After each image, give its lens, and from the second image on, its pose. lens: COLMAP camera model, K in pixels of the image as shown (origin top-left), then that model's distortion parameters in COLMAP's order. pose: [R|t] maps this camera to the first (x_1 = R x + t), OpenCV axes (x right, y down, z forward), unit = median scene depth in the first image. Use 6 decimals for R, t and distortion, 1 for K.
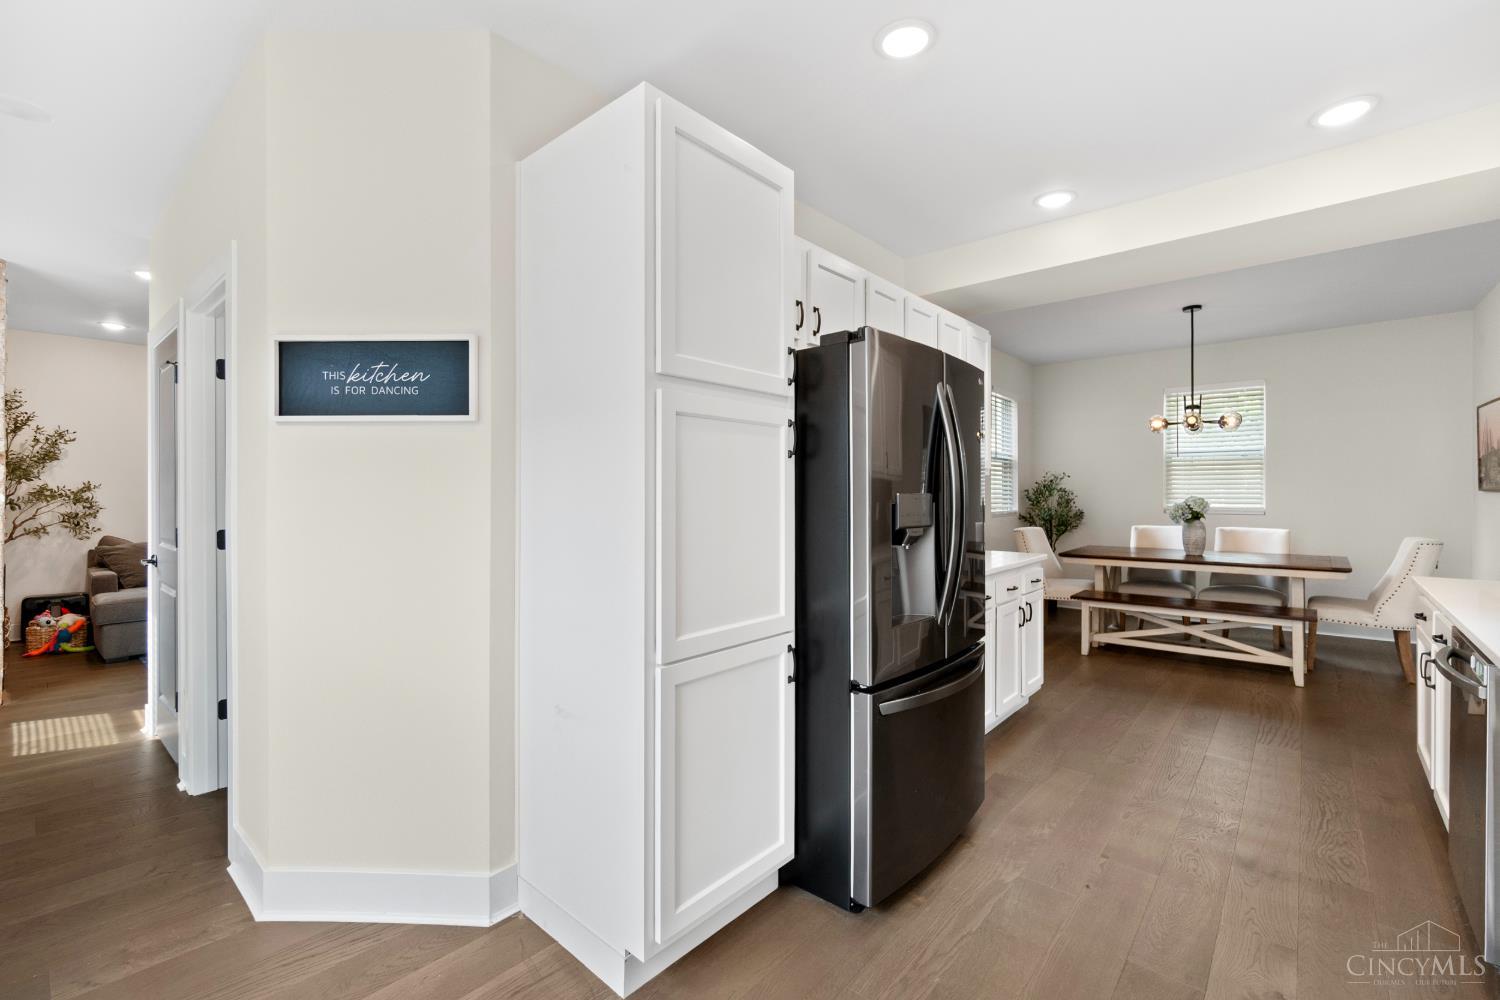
lens RADIAL K [[642.7, 0, 750.8], [0, 642.7, 494.3], [0, 0, 1]] dist [-0.003556, 0.000024]
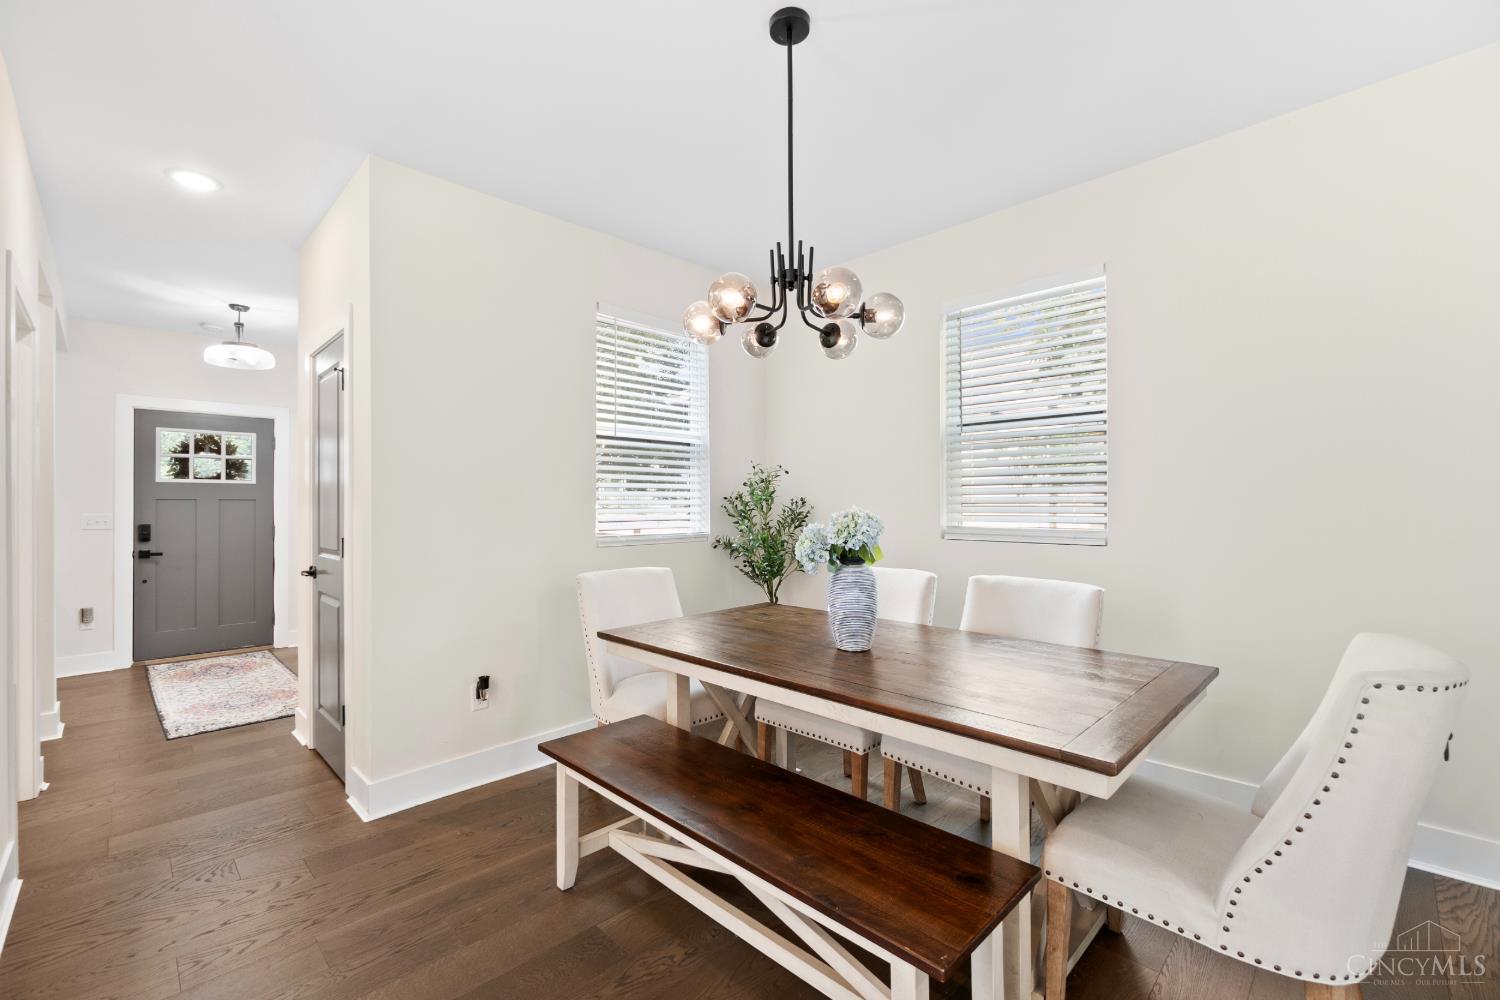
lens RADIAL K [[642.7, 0, 744.7], [0, 642.7, 504.9], [0, 0, 1]] dist [-0.003556, 0.000024]
pose [[0.997133, -0.001842, -0.075652, 0.770273], [0.001734, 0.999997, -0.001499, 0.003147], [0.075655, 0.001364, 0.997133, 0.683021]]
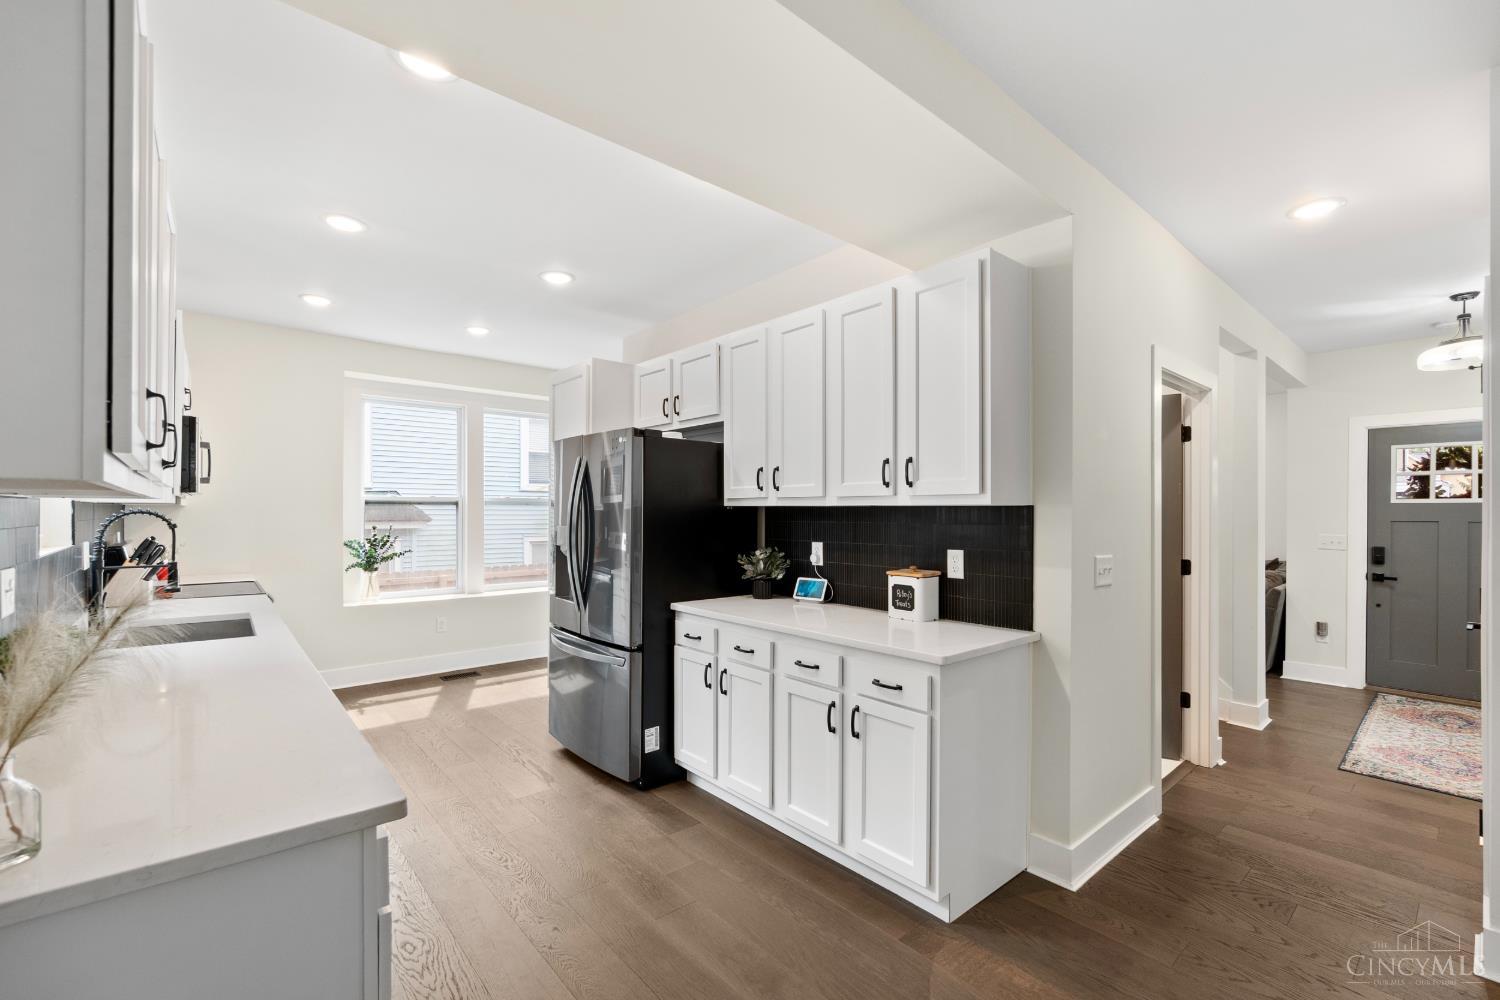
lens RADIAL K [[642.7, 0, 737.8], [0, 642.7, 507.9], [0, 0, 1]] dist [-0.003556, 0.000024]
pose [[-0.169504, -0.007599, -0.985500, 0.928938], [-0.004039, 0.999967, -0.007016, -0.025595], [0.985521, 0.002791, -0.169529, 0.859358]]
